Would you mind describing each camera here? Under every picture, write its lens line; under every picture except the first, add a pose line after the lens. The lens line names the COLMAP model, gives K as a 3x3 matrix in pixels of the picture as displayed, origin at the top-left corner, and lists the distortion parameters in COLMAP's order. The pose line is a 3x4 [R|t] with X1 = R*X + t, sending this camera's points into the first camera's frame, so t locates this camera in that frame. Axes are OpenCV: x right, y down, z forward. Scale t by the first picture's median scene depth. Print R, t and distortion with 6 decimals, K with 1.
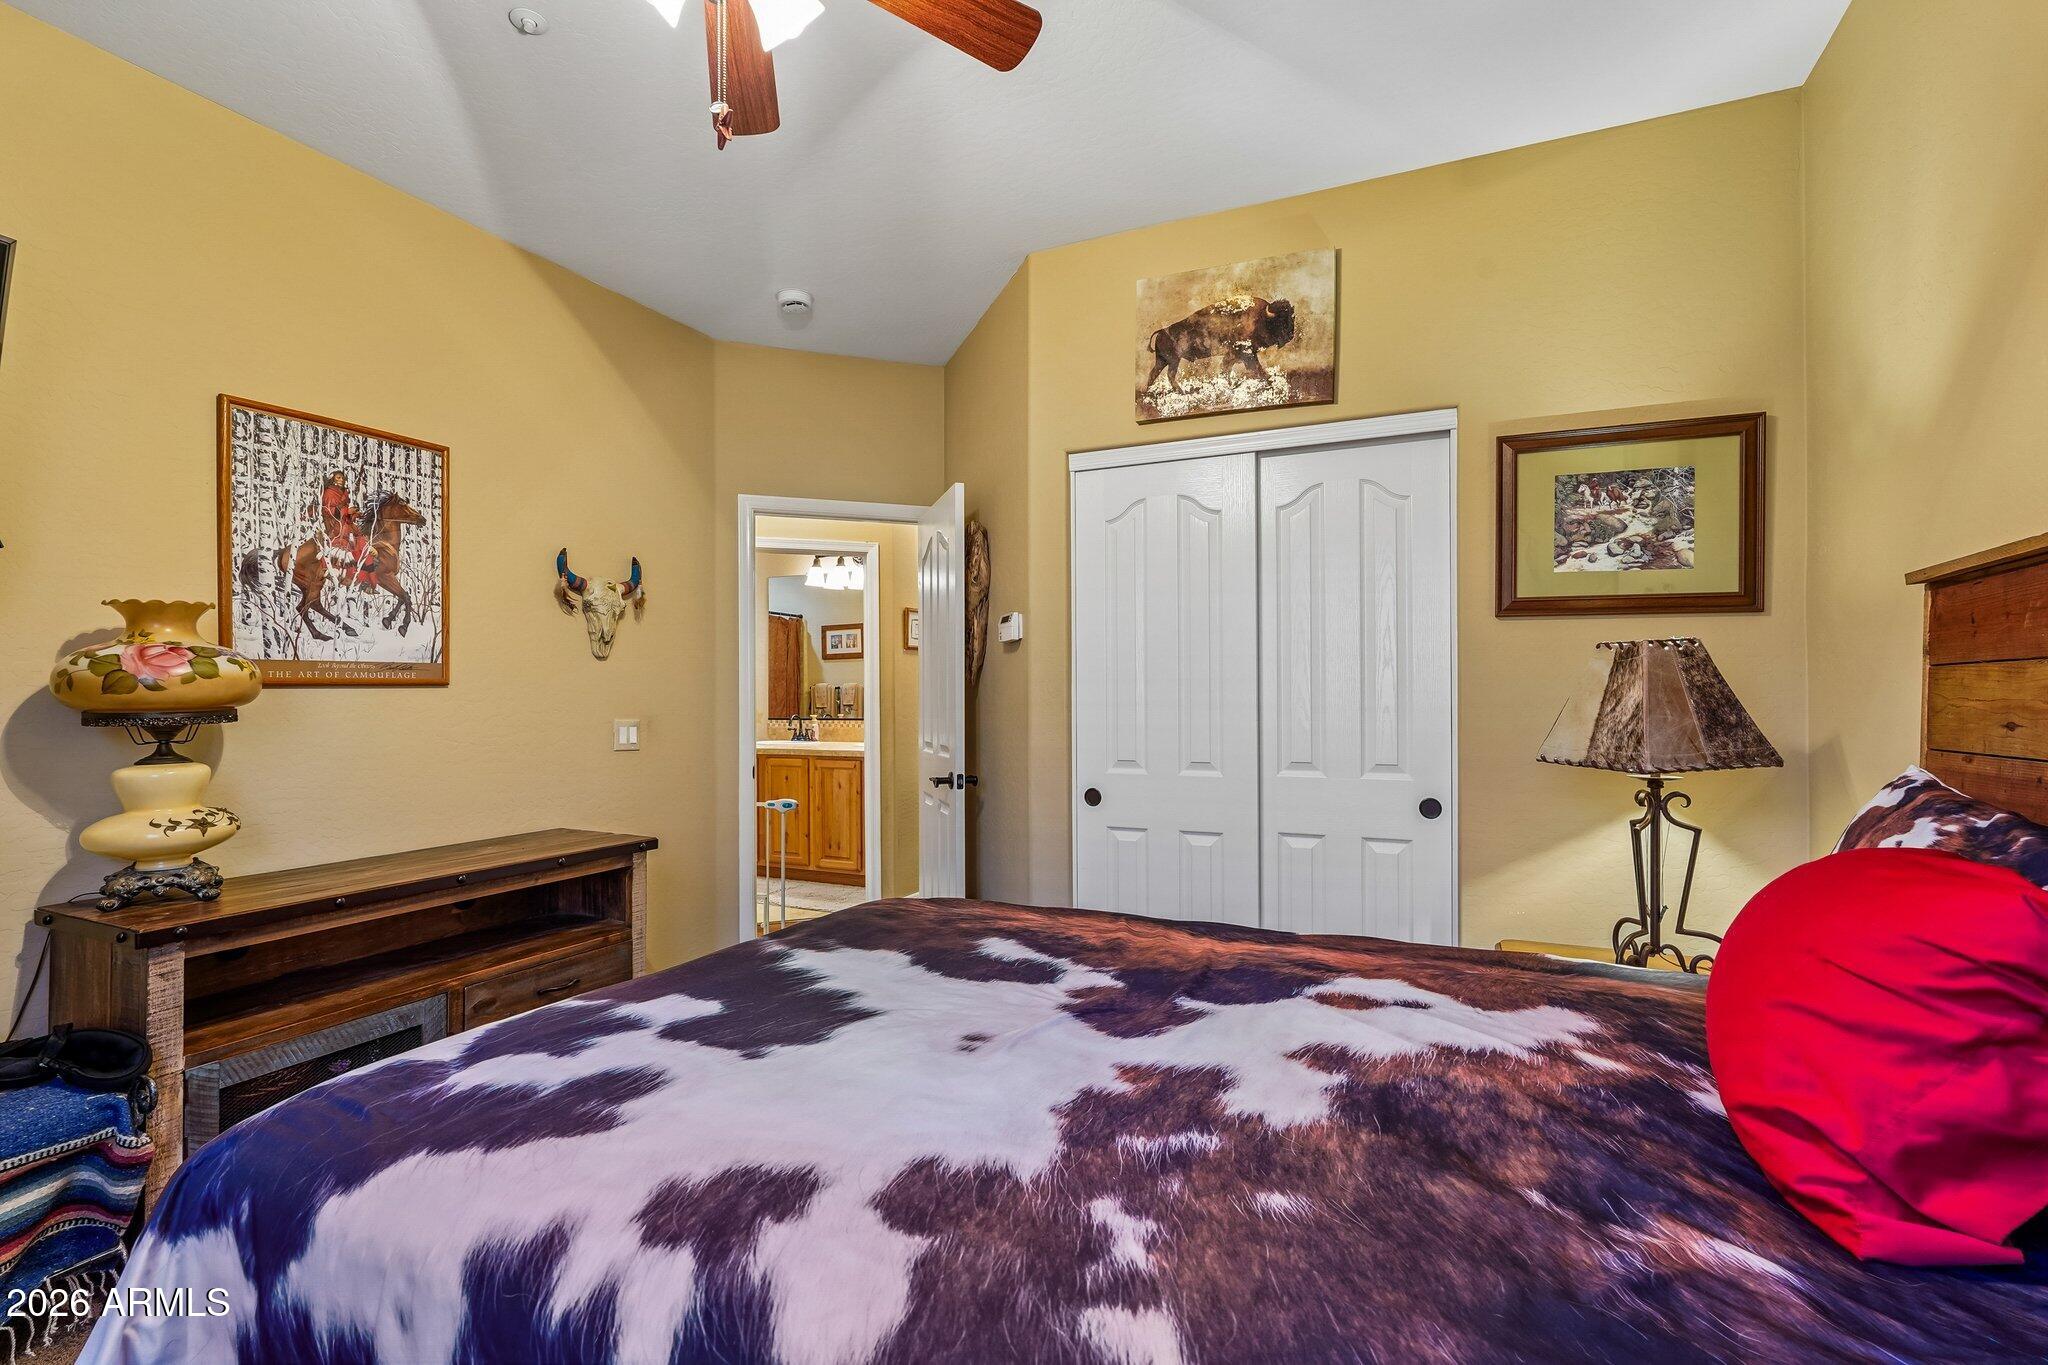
lens RADIAL K [[908.9, 0, 1015.9], [0, 908.9, 690.0], [0, 0, 1]] dist [-0.015345, 0.012108]
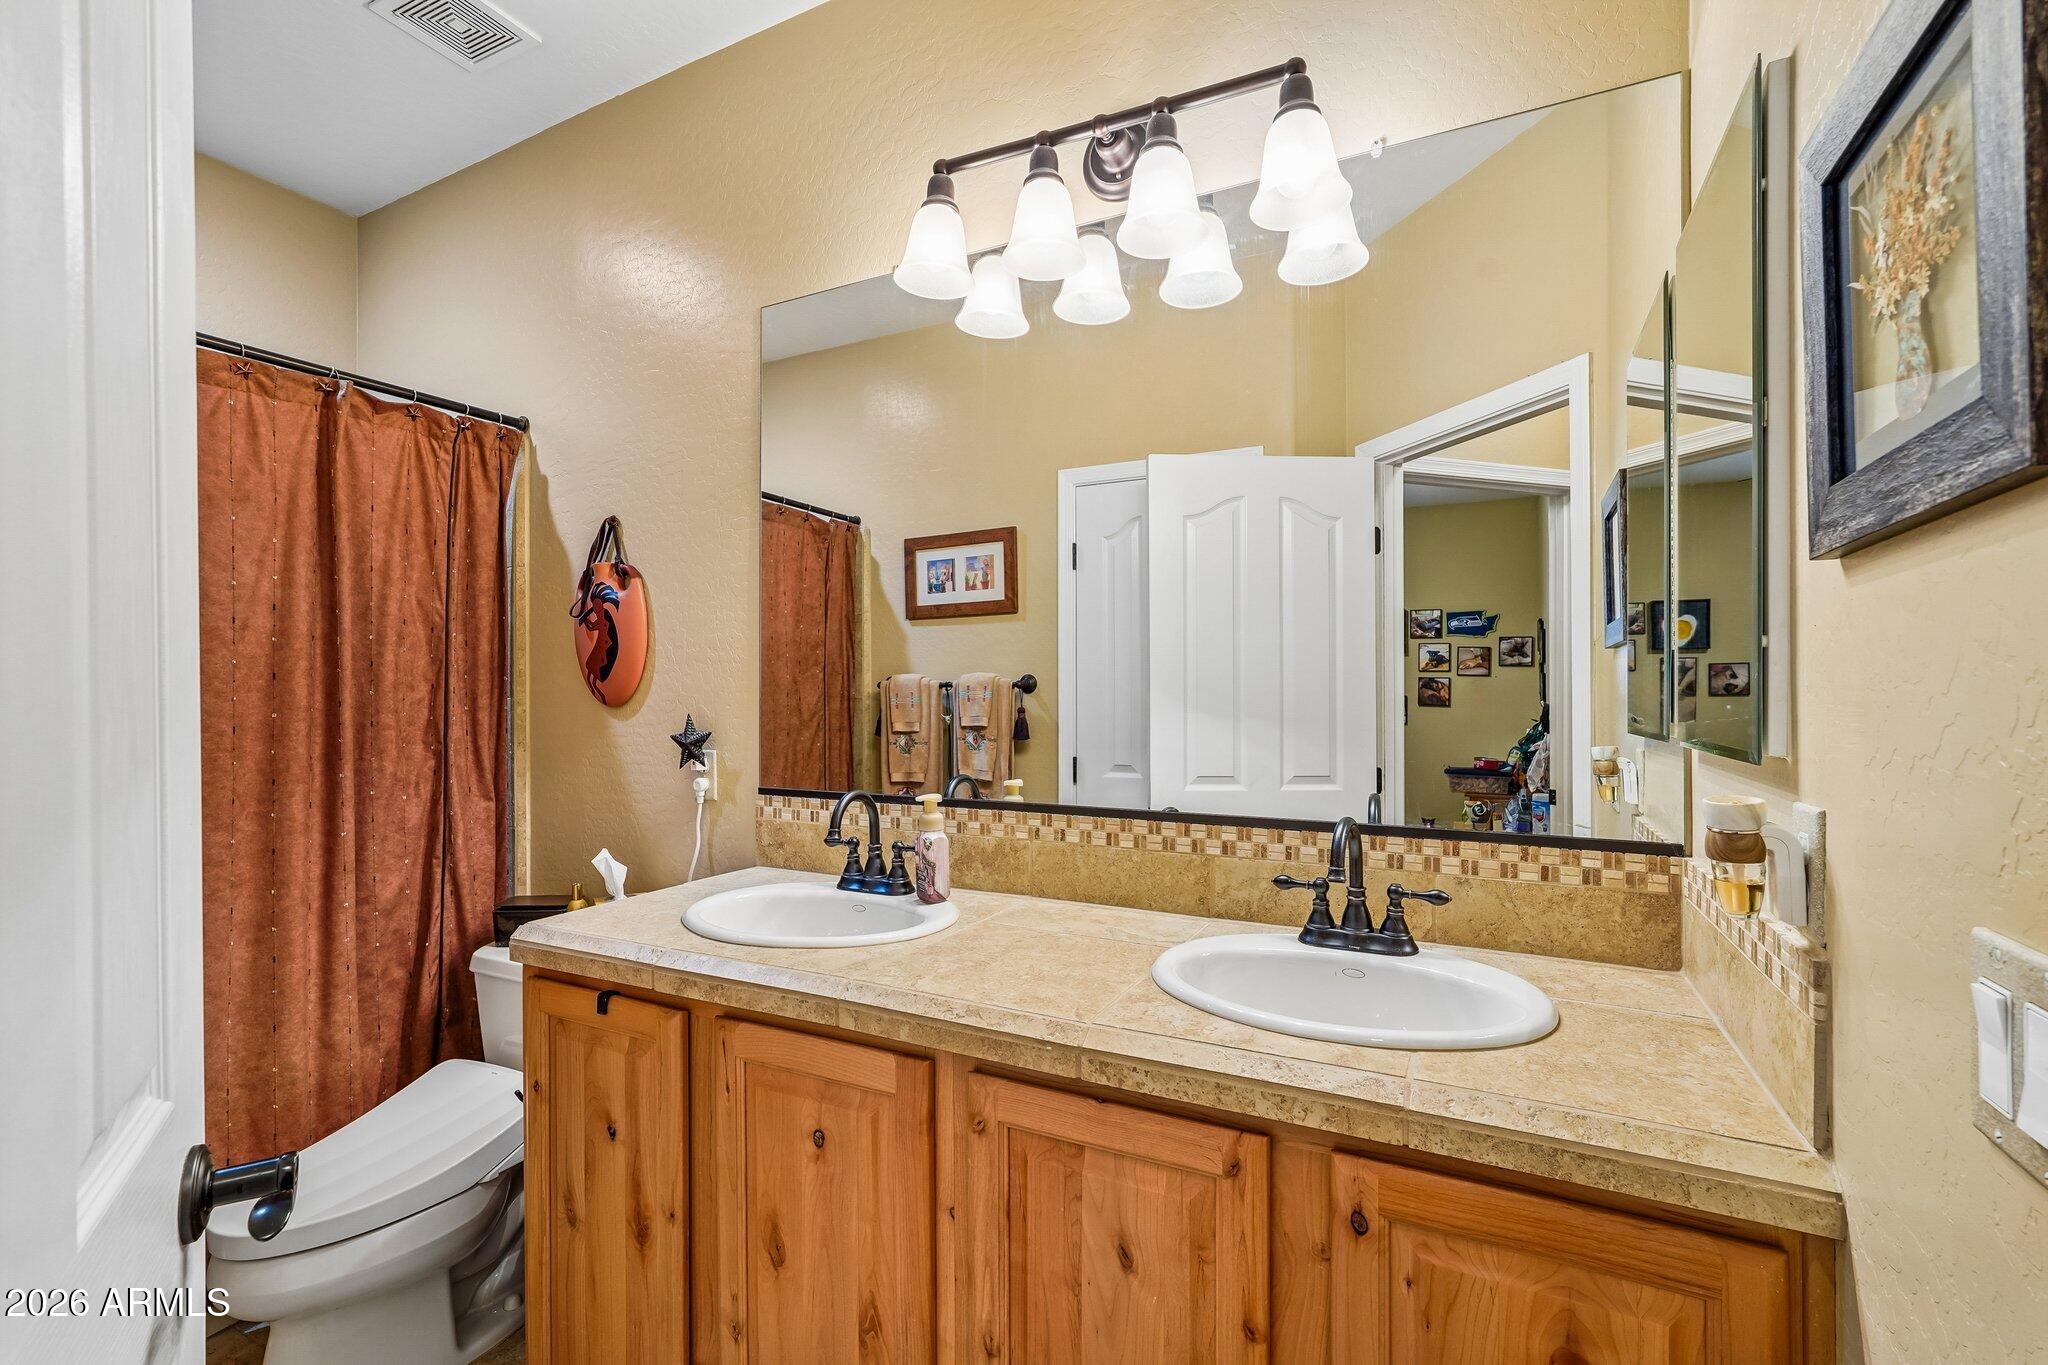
lens RADIAL K [[908.9, 0, 1015.9], [0, 908.9, 690.0], [0, 0, 1]] dist [-0.015345, 0.012108]
pose [[0.999136, 0.003942, -0.041368, -0.145958], [-0.003967, 0.999992, -0.000519, -0.000077], [0.041365, 0.000682, 0.999144, 0.582699]]
